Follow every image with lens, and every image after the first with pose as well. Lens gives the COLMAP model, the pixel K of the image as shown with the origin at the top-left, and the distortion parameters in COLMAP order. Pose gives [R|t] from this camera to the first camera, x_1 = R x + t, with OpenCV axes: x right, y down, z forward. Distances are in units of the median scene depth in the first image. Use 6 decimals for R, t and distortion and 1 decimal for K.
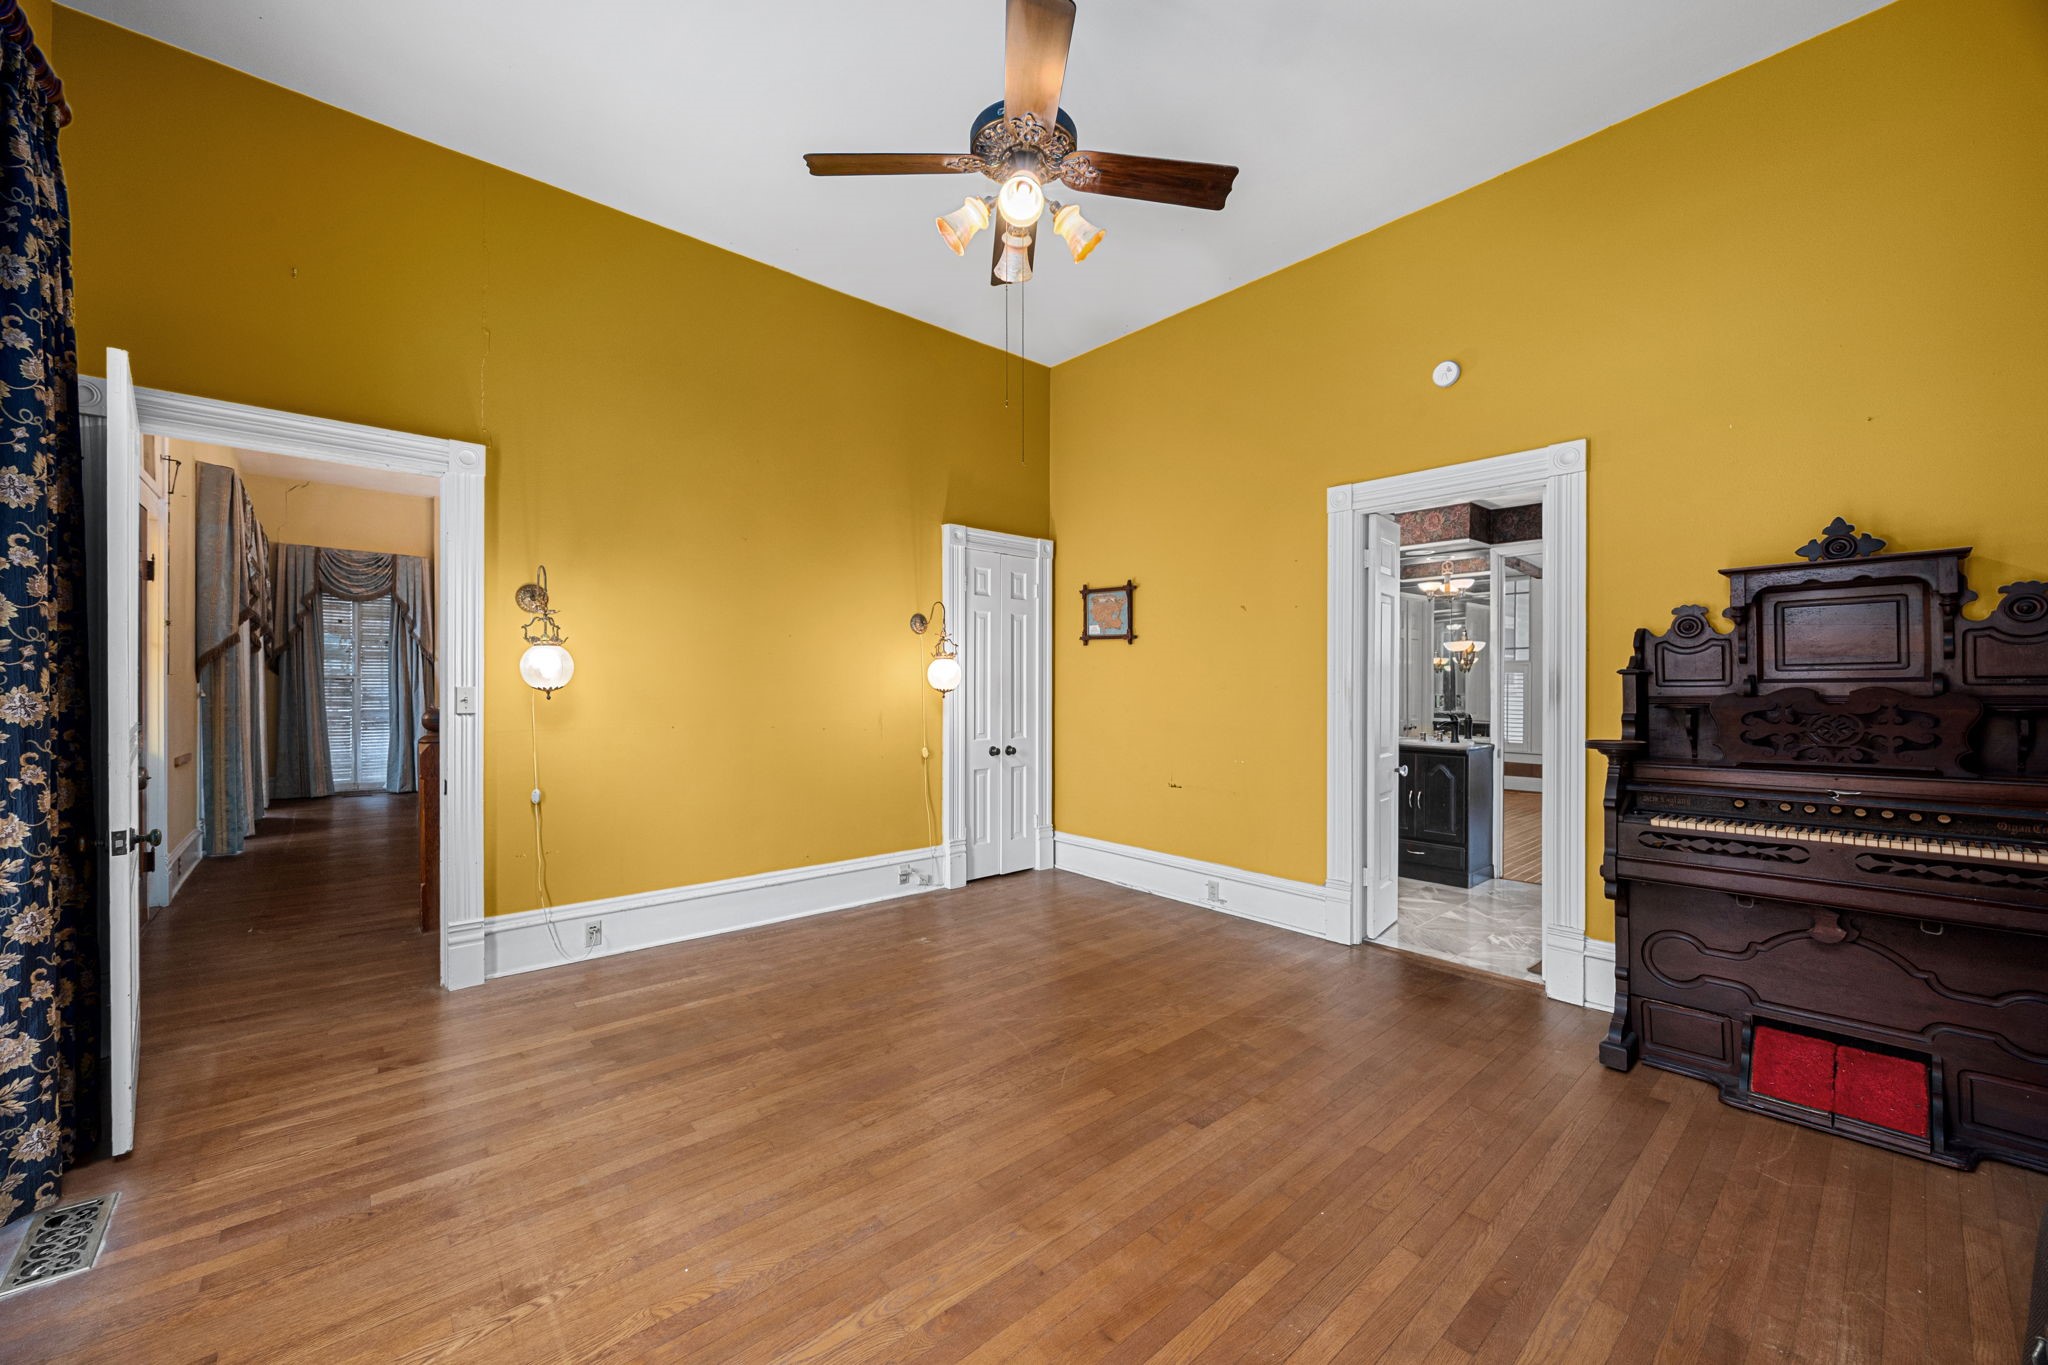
lens RADIAL K [[784.7, 0, 1024.1], [0, 784.7, 685.1], [0, 0, 1]] dist [-0.000859, 0.000027]
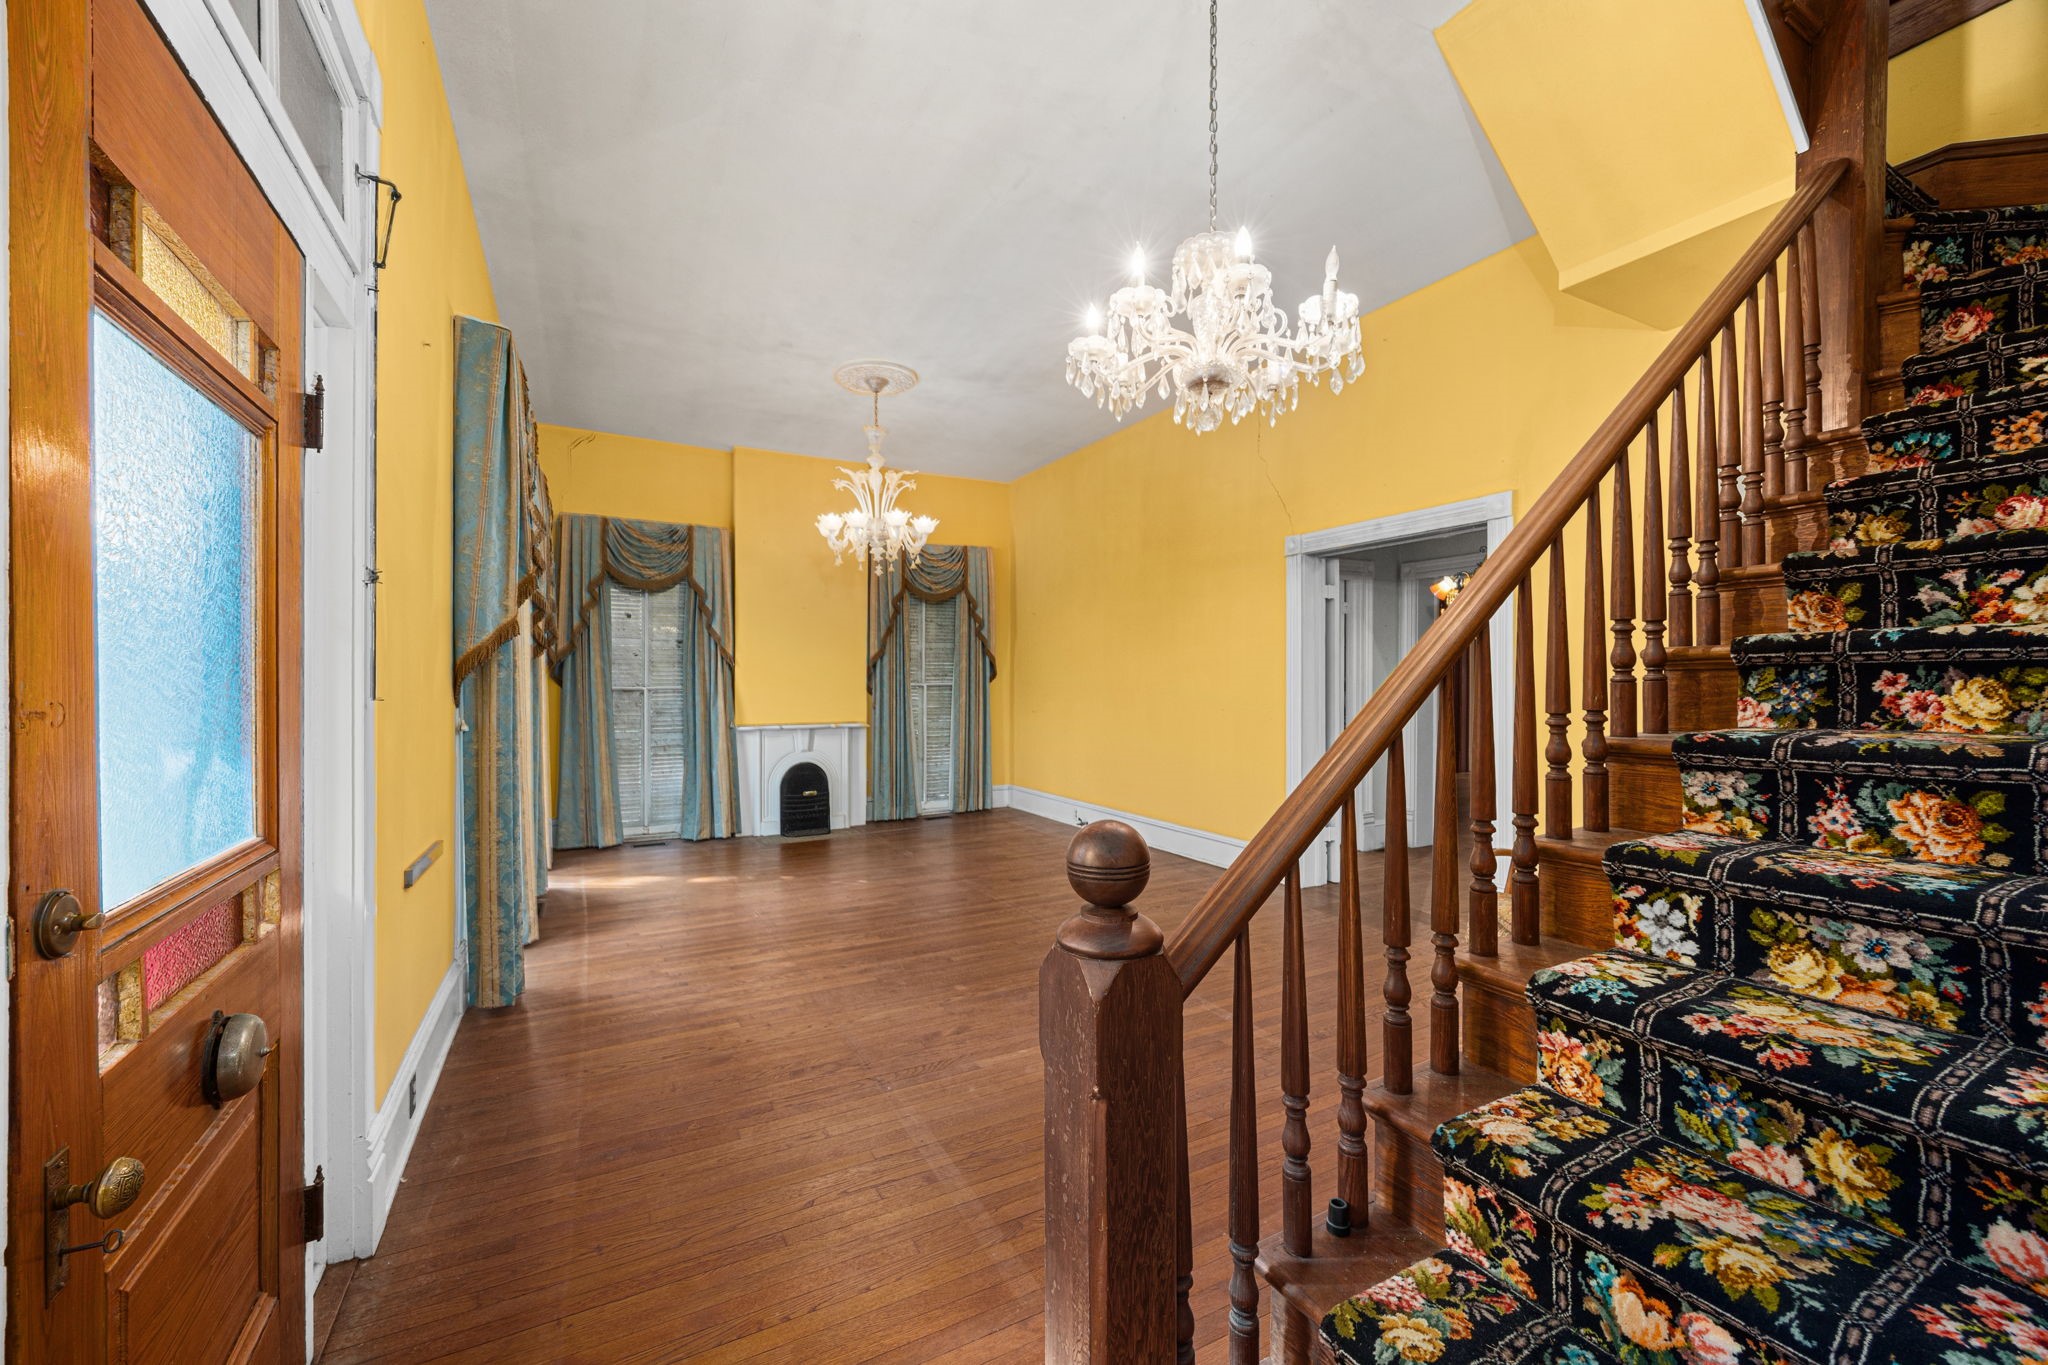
lens RADIAL K [[784.7, 0, 1020.1], [0, 784.7, 684.3], [0, 0, 1]] dist [-0.000859, 0.000027]
pose [[0.976435, -0.003311, -0.215785, -0.361231], [0.002406, 0.999987, -0.004457, -0.010608], [0.215797, 0.003833, 0.976431, 0.361523]]
